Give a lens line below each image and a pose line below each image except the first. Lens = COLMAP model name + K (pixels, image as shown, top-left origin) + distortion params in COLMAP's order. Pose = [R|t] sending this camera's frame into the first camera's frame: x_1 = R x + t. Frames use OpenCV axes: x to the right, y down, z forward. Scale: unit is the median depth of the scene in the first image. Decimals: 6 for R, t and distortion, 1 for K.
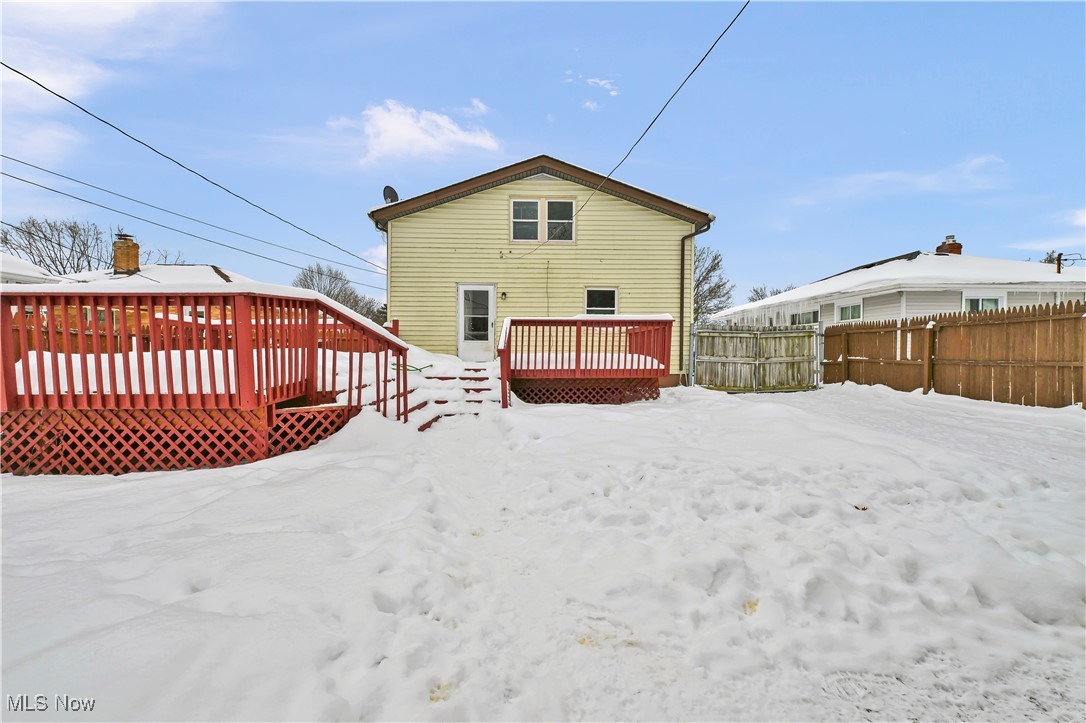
lens RADIAL K [[445.4, 0, 539.9], [0, 445.4, 334.9], [0, 0, 1]] dist [-0.001109, -0.000111]
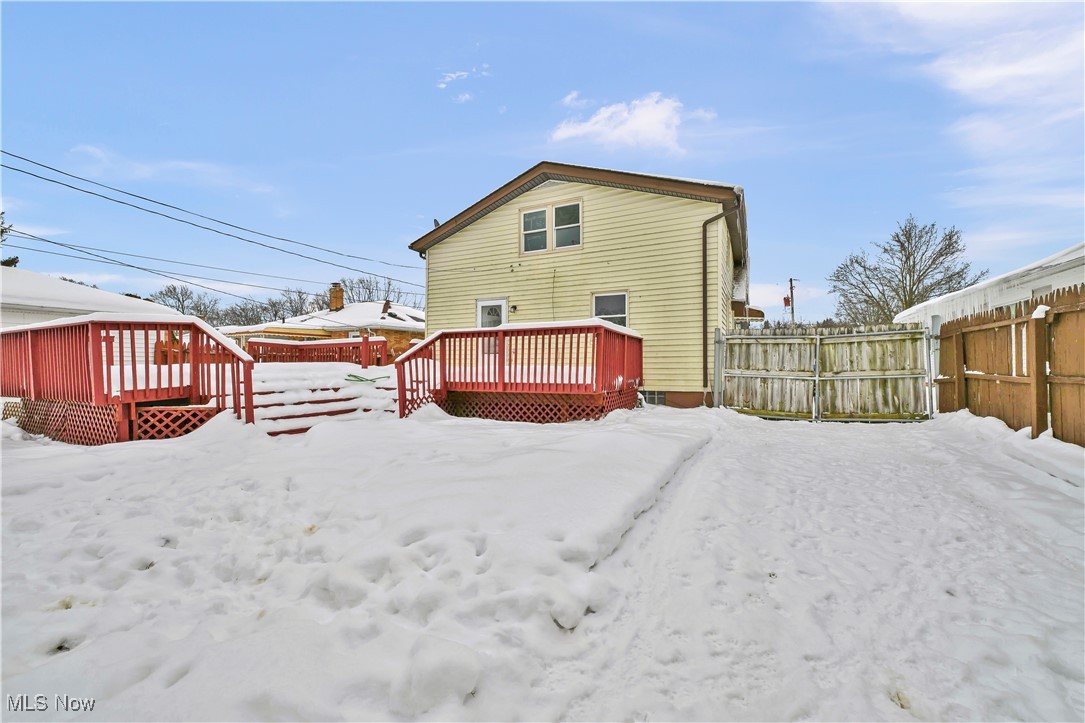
lens RADIAL K [[436.2, 0, 542.1], [0, 436.2, 337.0], [0, 0, 1]] dist [0.000379, 0.000163]
pose [[0.873870, -0.034753, -0.484916, 0.443964], [0.020349, 0.999182, -0.034937, 0.010881], [0.485733, 0.020663, 0.873863, 0.172353]]
